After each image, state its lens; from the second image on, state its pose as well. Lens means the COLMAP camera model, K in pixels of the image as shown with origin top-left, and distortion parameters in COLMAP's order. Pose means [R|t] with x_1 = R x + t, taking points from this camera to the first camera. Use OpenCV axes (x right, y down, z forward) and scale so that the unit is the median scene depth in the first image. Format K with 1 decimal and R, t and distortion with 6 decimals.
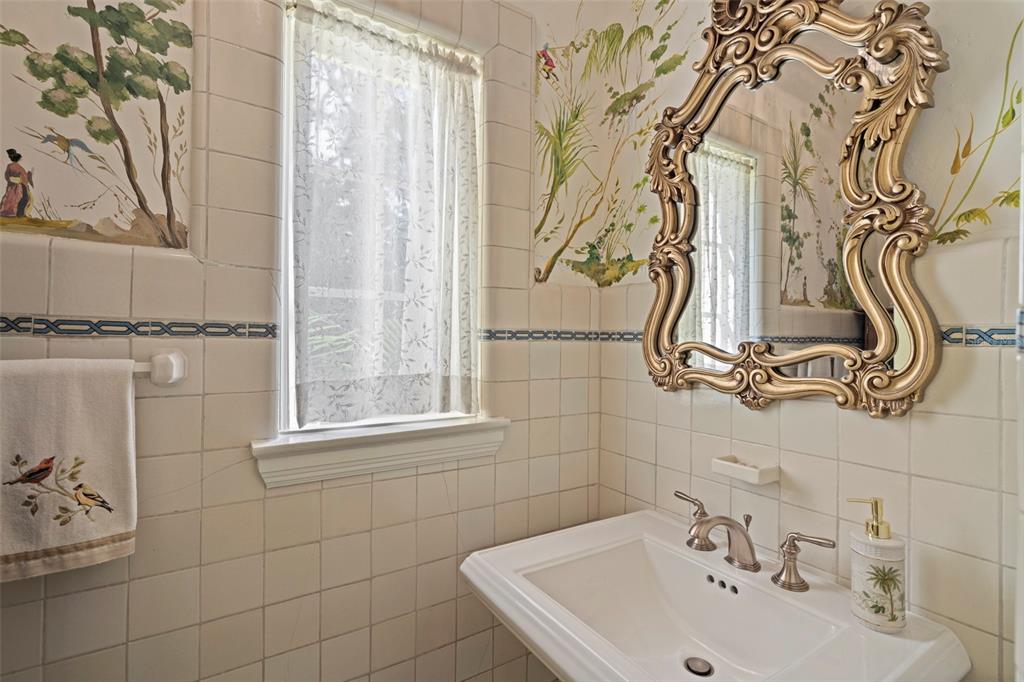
lens RADIAL K [[471.4, 0, 511.4], [0, 471.4, 340.6], [0, 0, 1]] dist [0.011018, 0.002648]
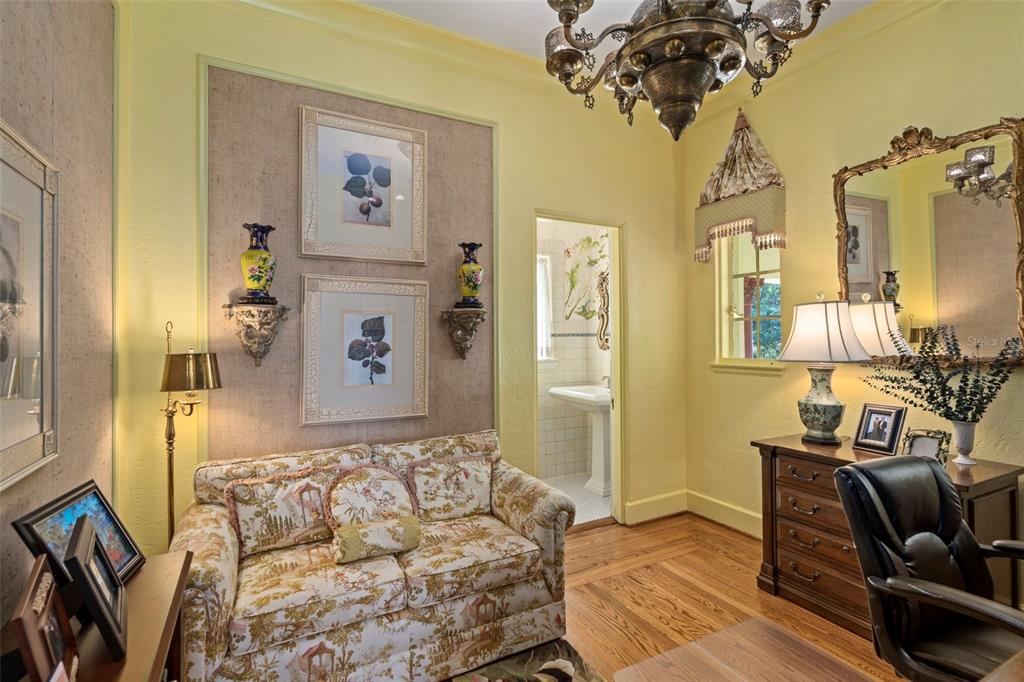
lens RADIAL K [[471.4, 0, 512.7], [0, 471.4, 337.1], [0, 0, 1]] dist [0.011018, 0.002648]
pose [[0.997651, -0.019460, -0.065686, -0.106950], [0.019120, 0.999800, -0.005794, 0.015379], [0.065786, 0.004524, 0.997823, -2.355934]]
